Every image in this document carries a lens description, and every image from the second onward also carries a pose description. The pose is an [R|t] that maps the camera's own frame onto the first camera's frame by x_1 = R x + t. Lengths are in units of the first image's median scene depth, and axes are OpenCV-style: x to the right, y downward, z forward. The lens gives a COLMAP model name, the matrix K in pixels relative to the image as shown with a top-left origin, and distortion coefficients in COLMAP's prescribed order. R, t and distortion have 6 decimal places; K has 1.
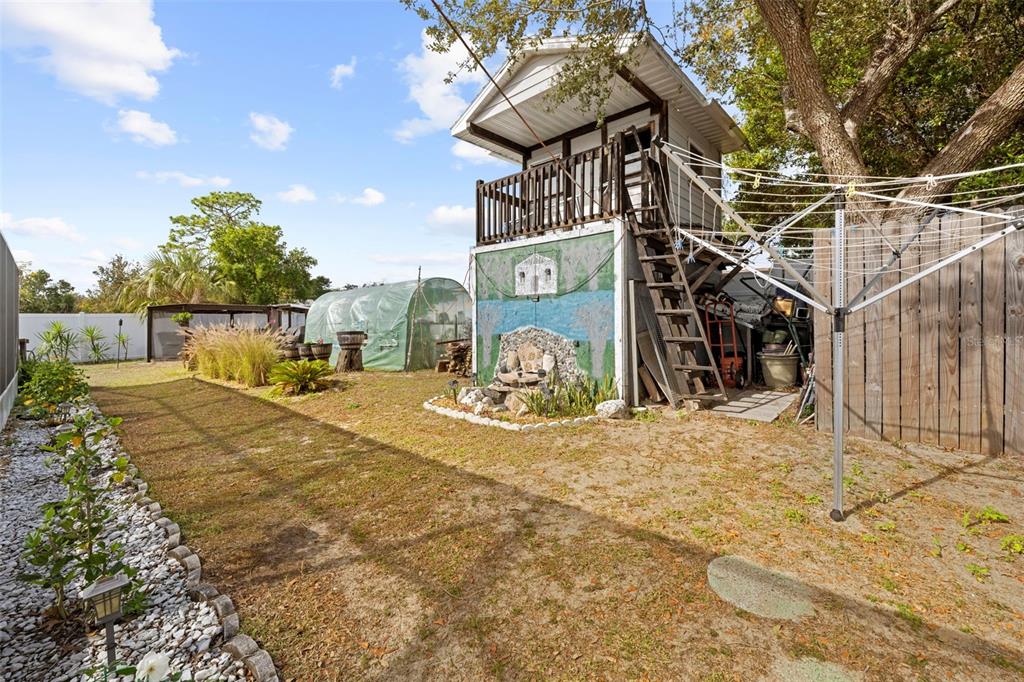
lens RADIAL K [[419.8, 0, 507.5], [0, 419.8, 324.8], [0, 0, 1]] dist [0.000055, -0.000001]
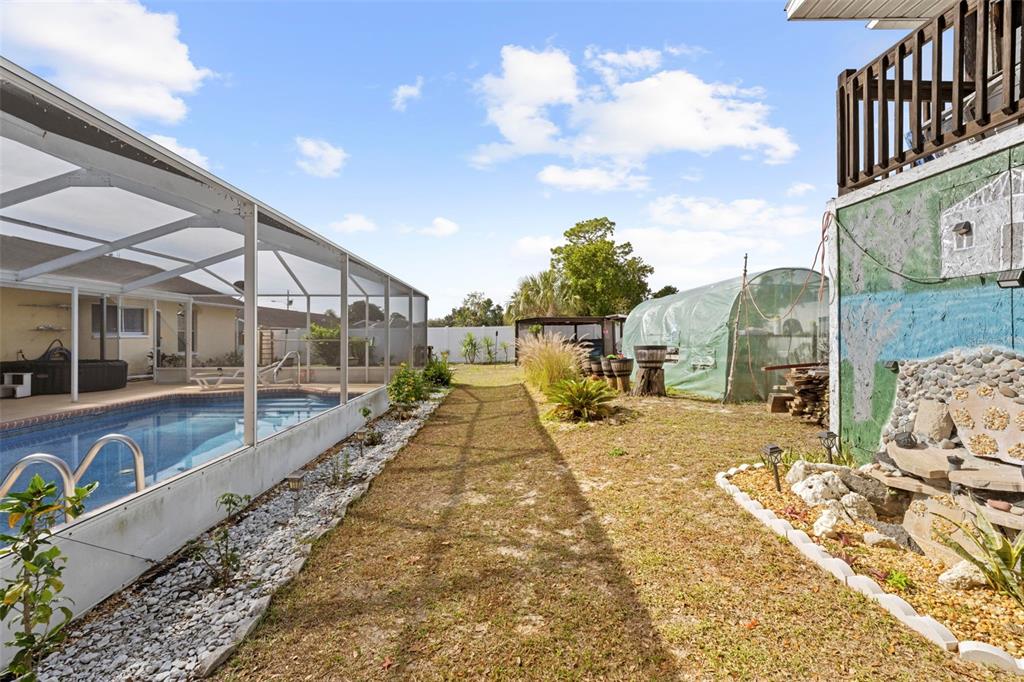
lens RADIAL K [[414.1, 0, 509.0], [0, 414.1, 333.3], [0, 0, 1]] dist [-0.001116, -0.000246]
pose [[0.697283, -0.000425, -0.716796, 0.012600], [-0.000897, 0.999999, -0.001465, -0.008772], [0.716795, 0.001664, 0.697281, 0.335682]]
